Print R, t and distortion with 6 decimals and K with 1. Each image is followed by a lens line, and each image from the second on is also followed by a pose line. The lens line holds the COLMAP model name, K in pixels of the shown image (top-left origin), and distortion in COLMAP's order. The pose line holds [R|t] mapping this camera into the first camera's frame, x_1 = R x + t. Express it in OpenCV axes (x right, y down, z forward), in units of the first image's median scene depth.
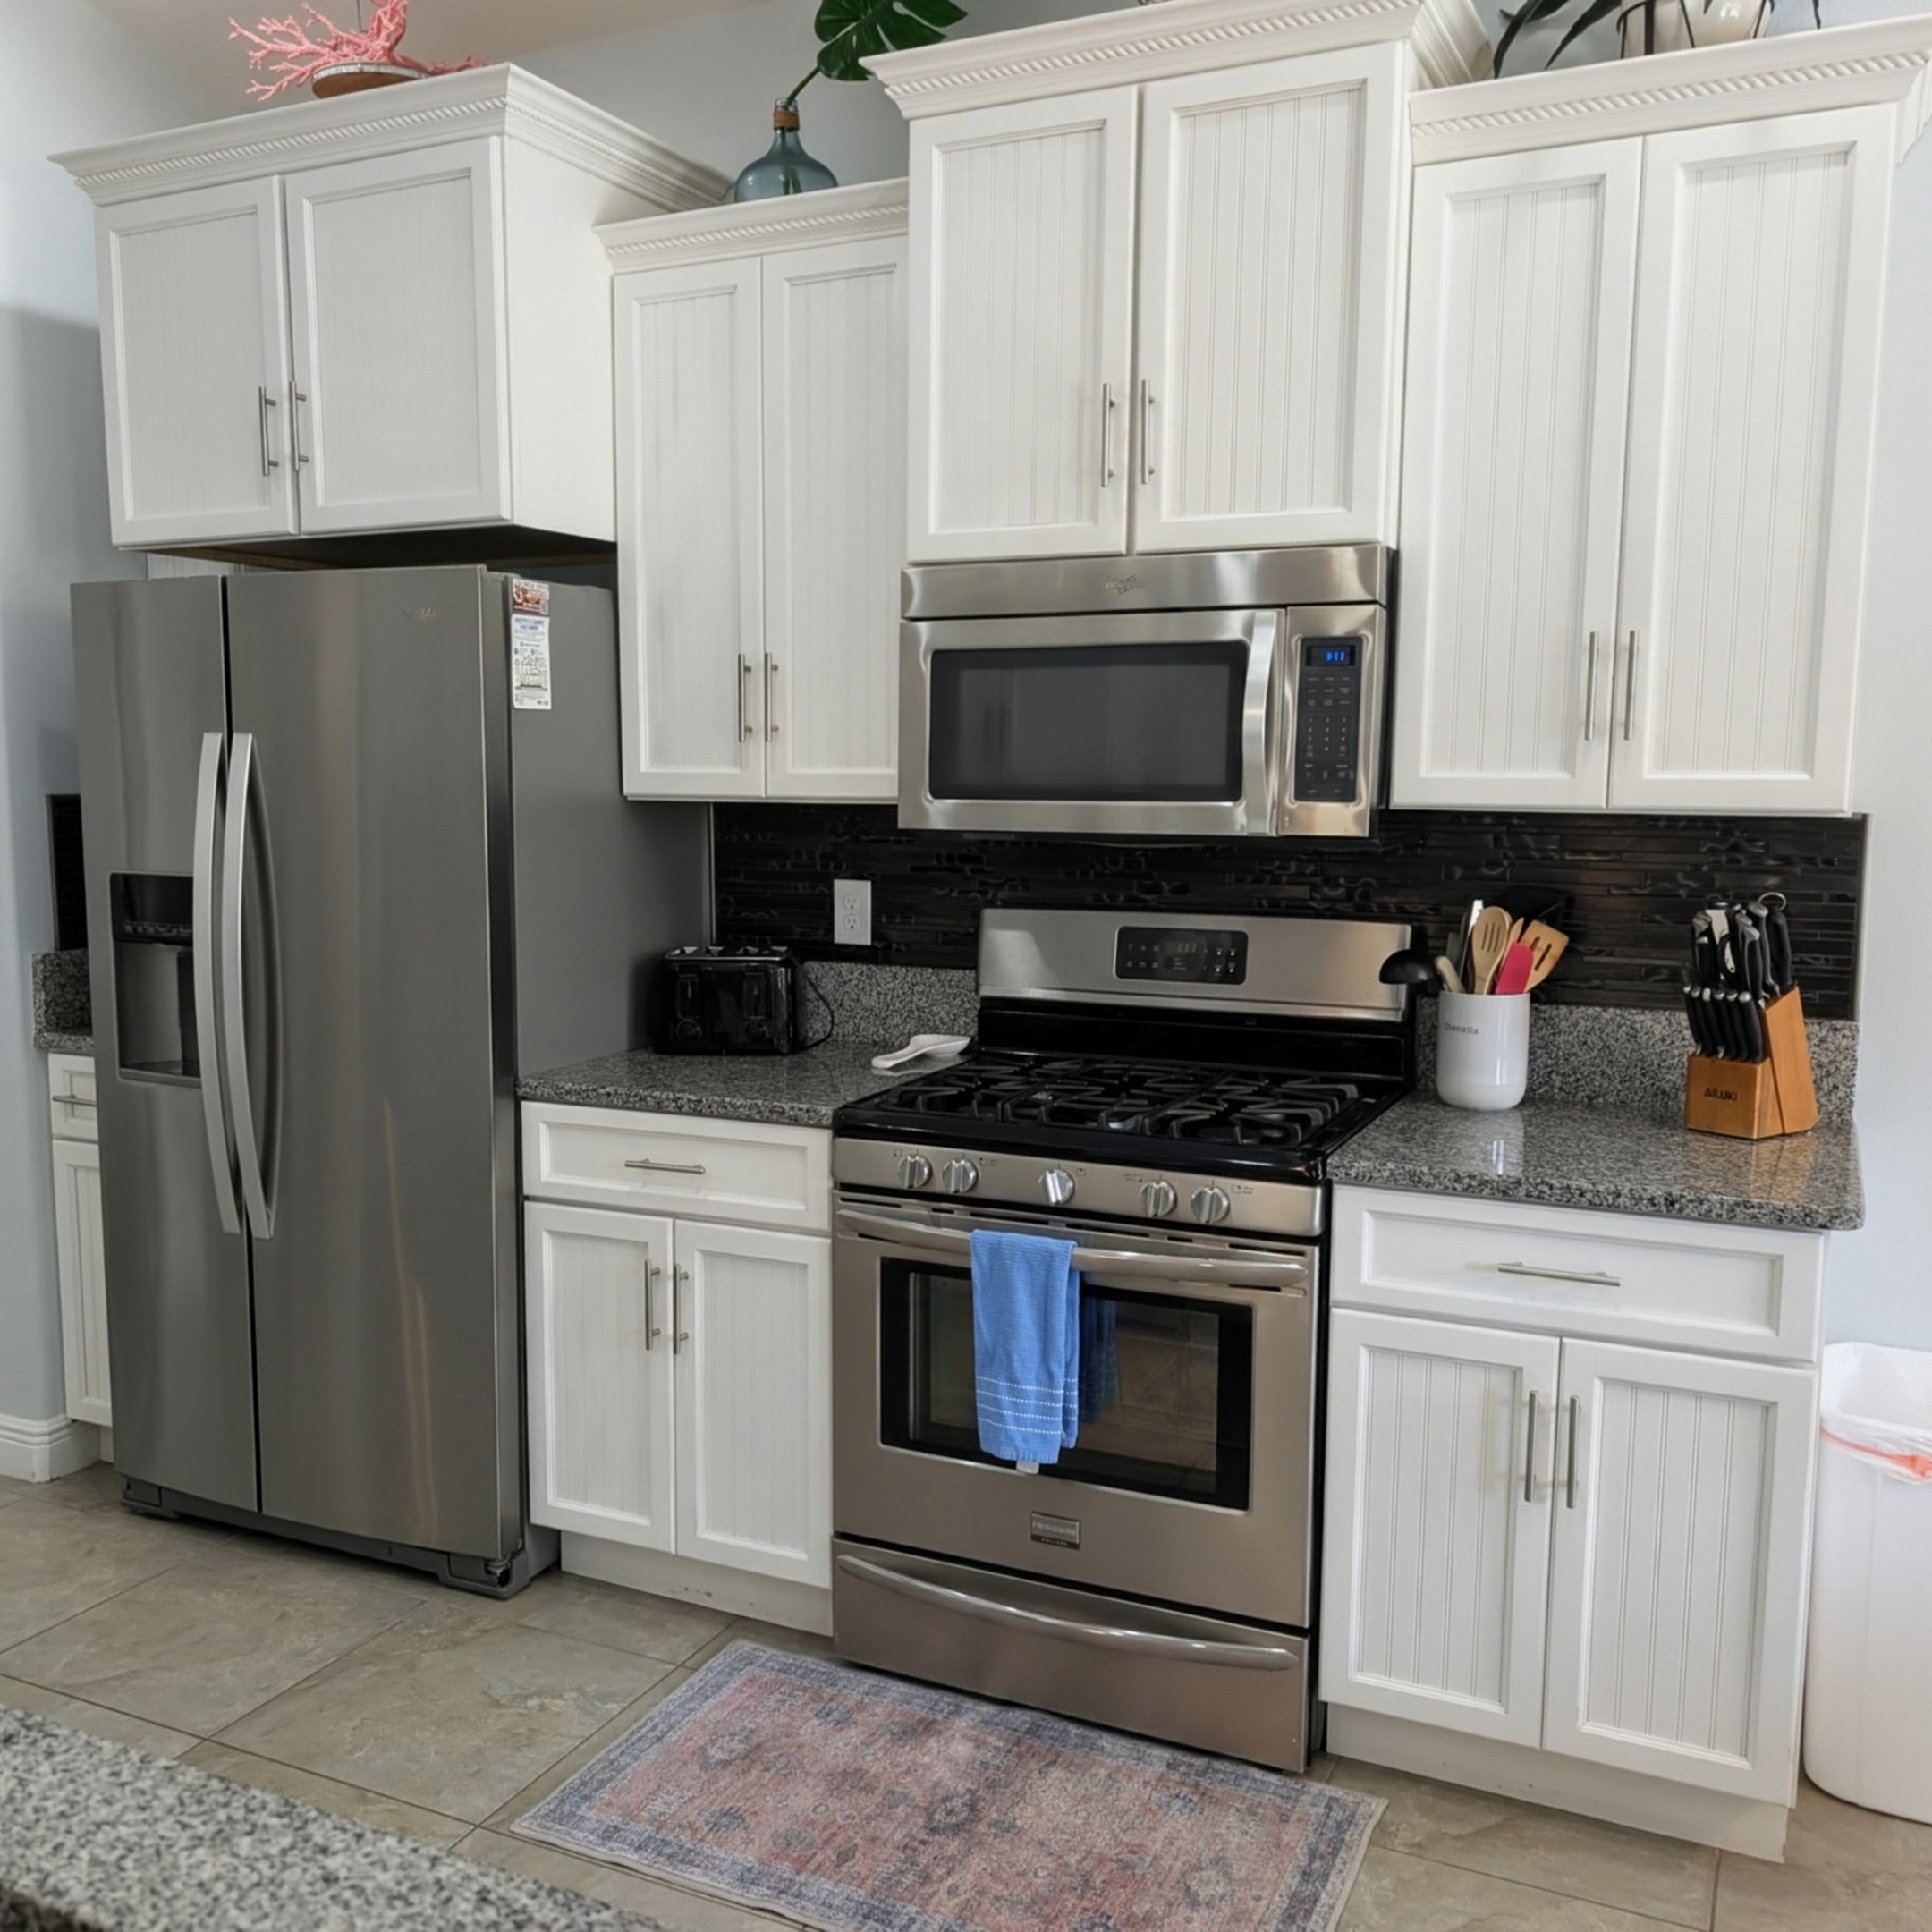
lens RADIAL K [[1695.9, 0, 964.0], [0, 1695.9, 970.4], [0, 0, 1]] dist [0.036026, -0.018242]
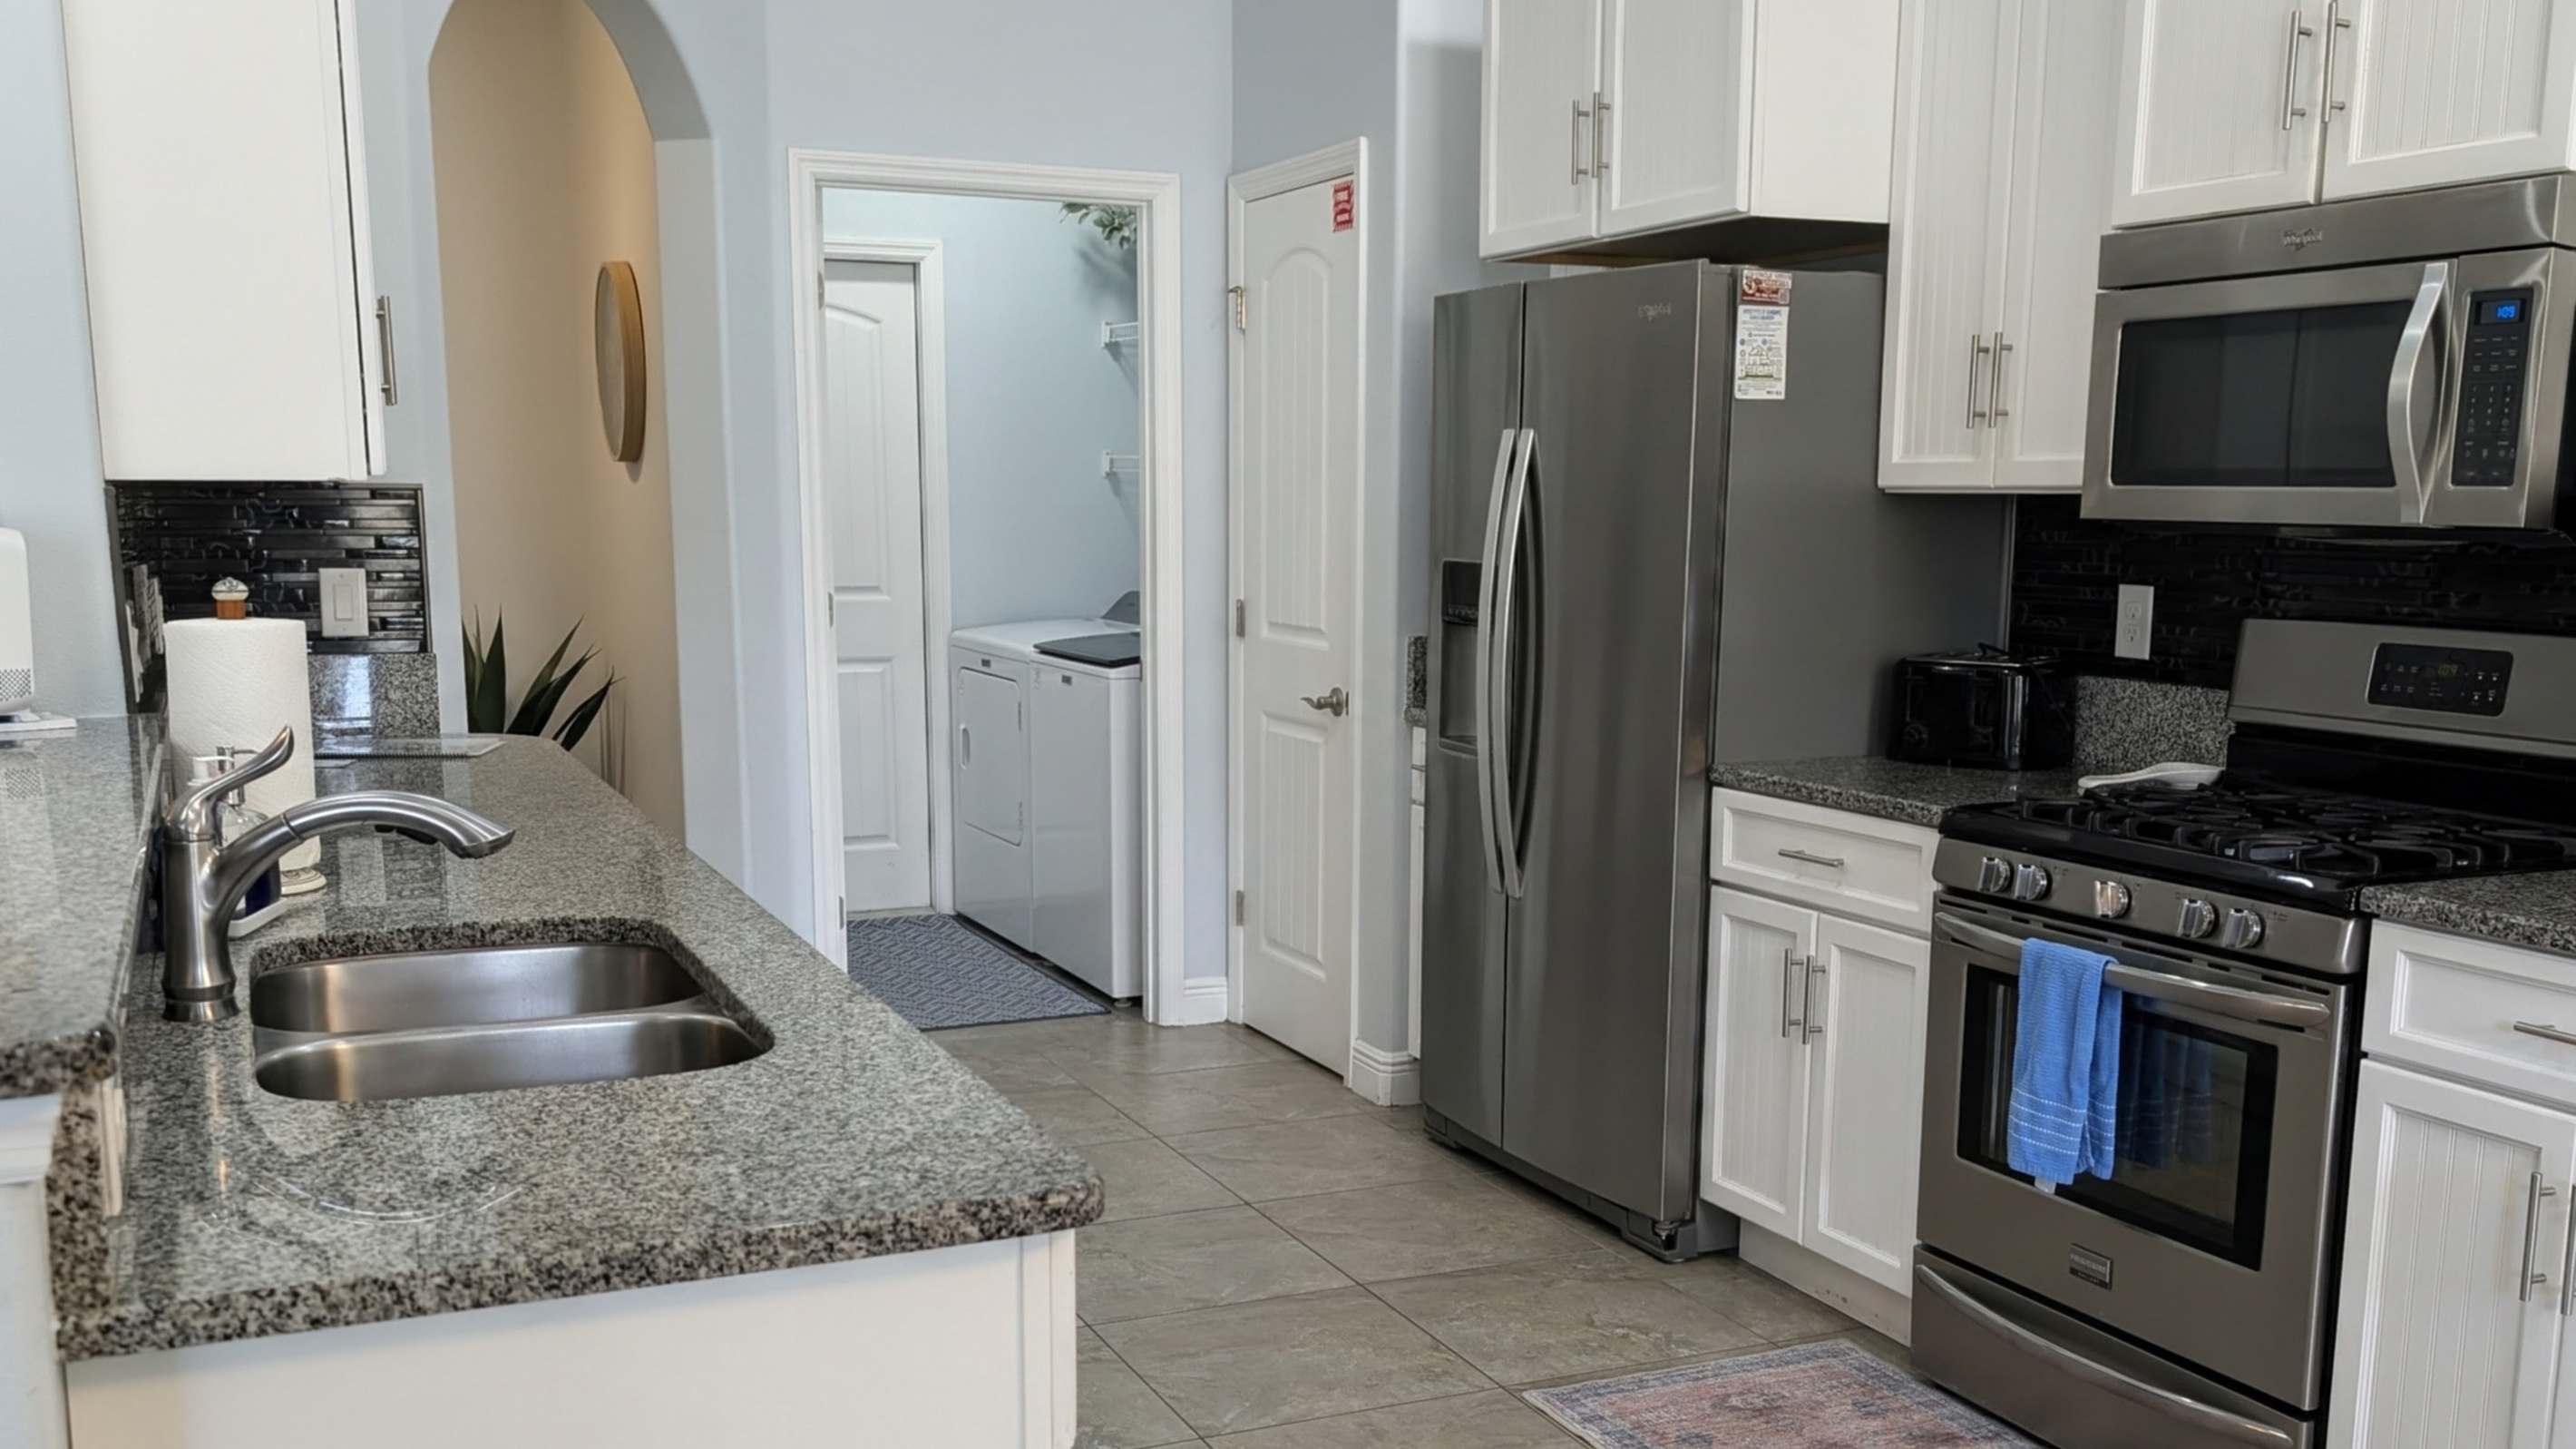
lens RADIAL K [[1792.3, 0, 1295.0], [0, 1792.3, 734.7], [0, 0, 1]] dist [-0.002587, 0.000340]
pose [[0.834063, 0.081574, -0.545604, 0.135751], [-0.065536, 0.996655, 0.048828, 0.012007], [0.547762, -0.004969, 0.836619, -0.042413]]
